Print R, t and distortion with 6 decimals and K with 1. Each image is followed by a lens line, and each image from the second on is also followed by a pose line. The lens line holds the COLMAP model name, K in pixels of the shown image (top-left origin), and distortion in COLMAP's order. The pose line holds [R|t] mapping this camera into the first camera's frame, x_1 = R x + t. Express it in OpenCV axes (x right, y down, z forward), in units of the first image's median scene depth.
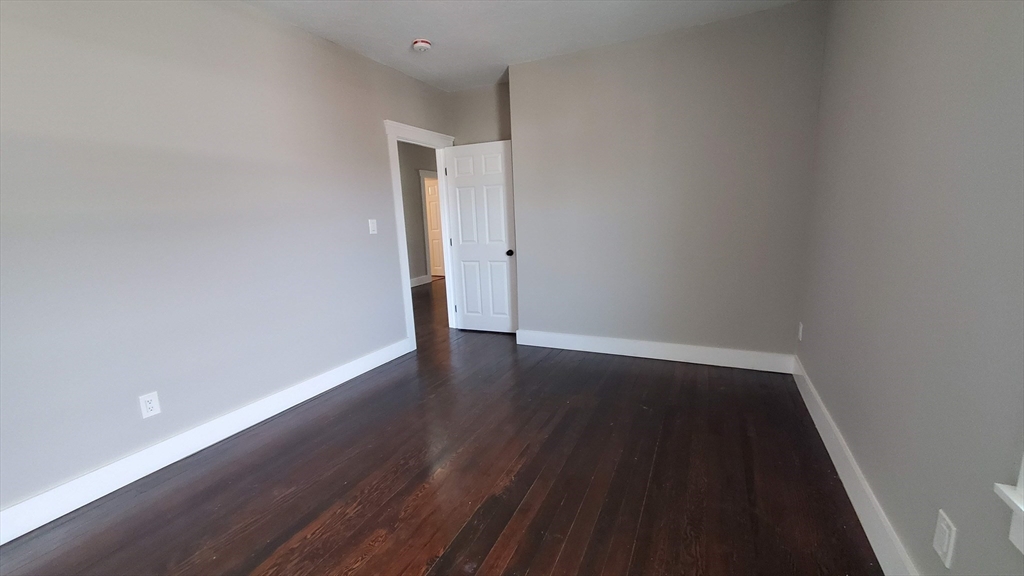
lens RADIAL K [[407.2, 0, 513.8], [0, 407.2, 290.3], [0, 0, 1]] dist [0.001987, -0.000008]
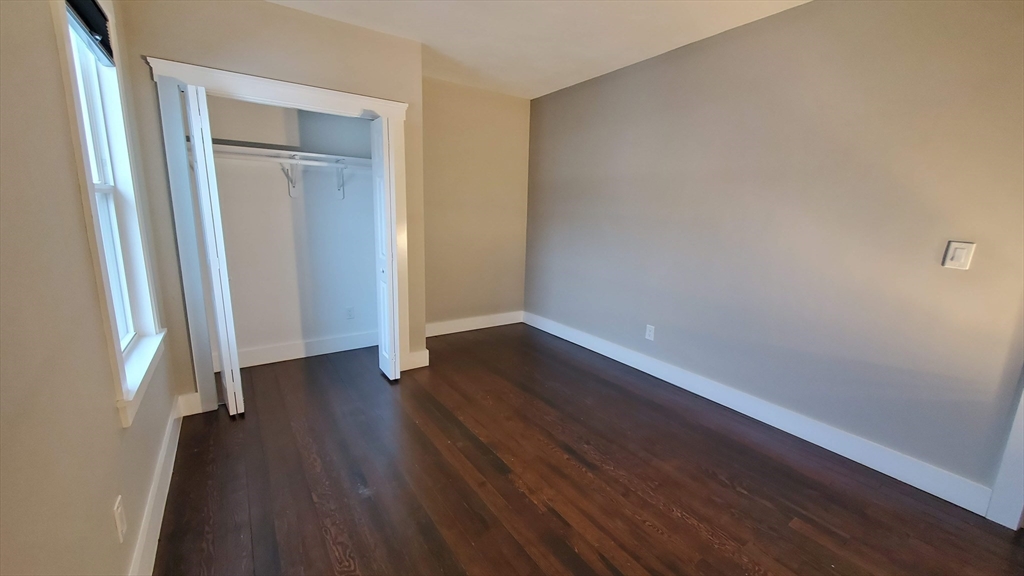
lens RADIAL K [[407.2, 0, 511.7], [0, 407.2, 291.3], [0, 0, 1]] dist [0.001987, -0.000008]
pose [[-0.504741, 0.191599, -0.841740, 0.729668], [-0.178579, 0.930795, 0.318953, -0.295770], [0.844598, 0.311305, -0.435595, 1.216680]]
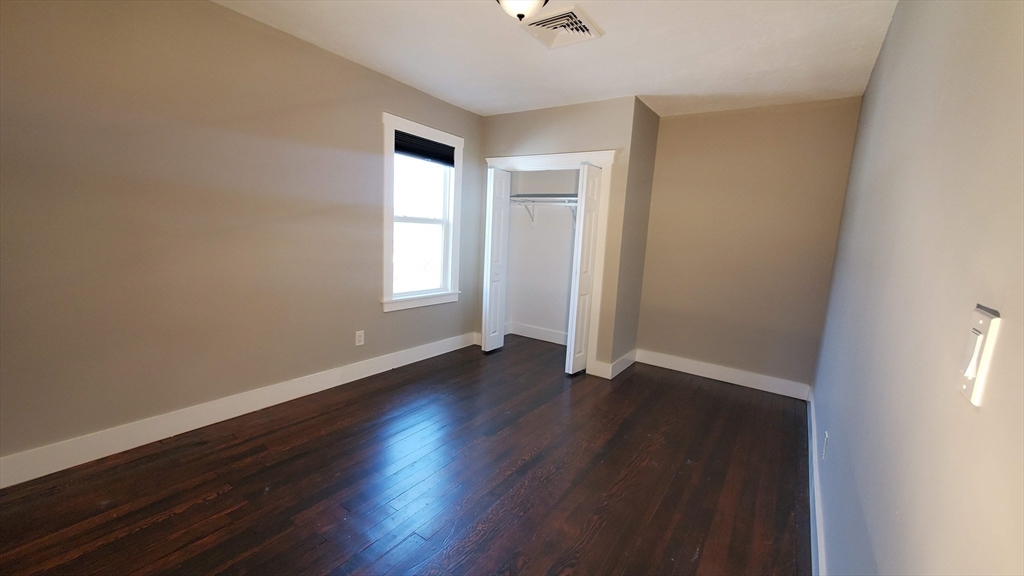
lens RADIAL K [[407.2, 0, 512.2], [0, 407.2, 285.4], [0, 0, 1]] dist [0.001987, -0.000008]
pose [[-0.985800, -0.041581, 0.162693, -0.312024], [0.011930, 0.949068, 0.314847, -0.391498], [-0.167498, 0.312317, -0.935095, 1.940282]]
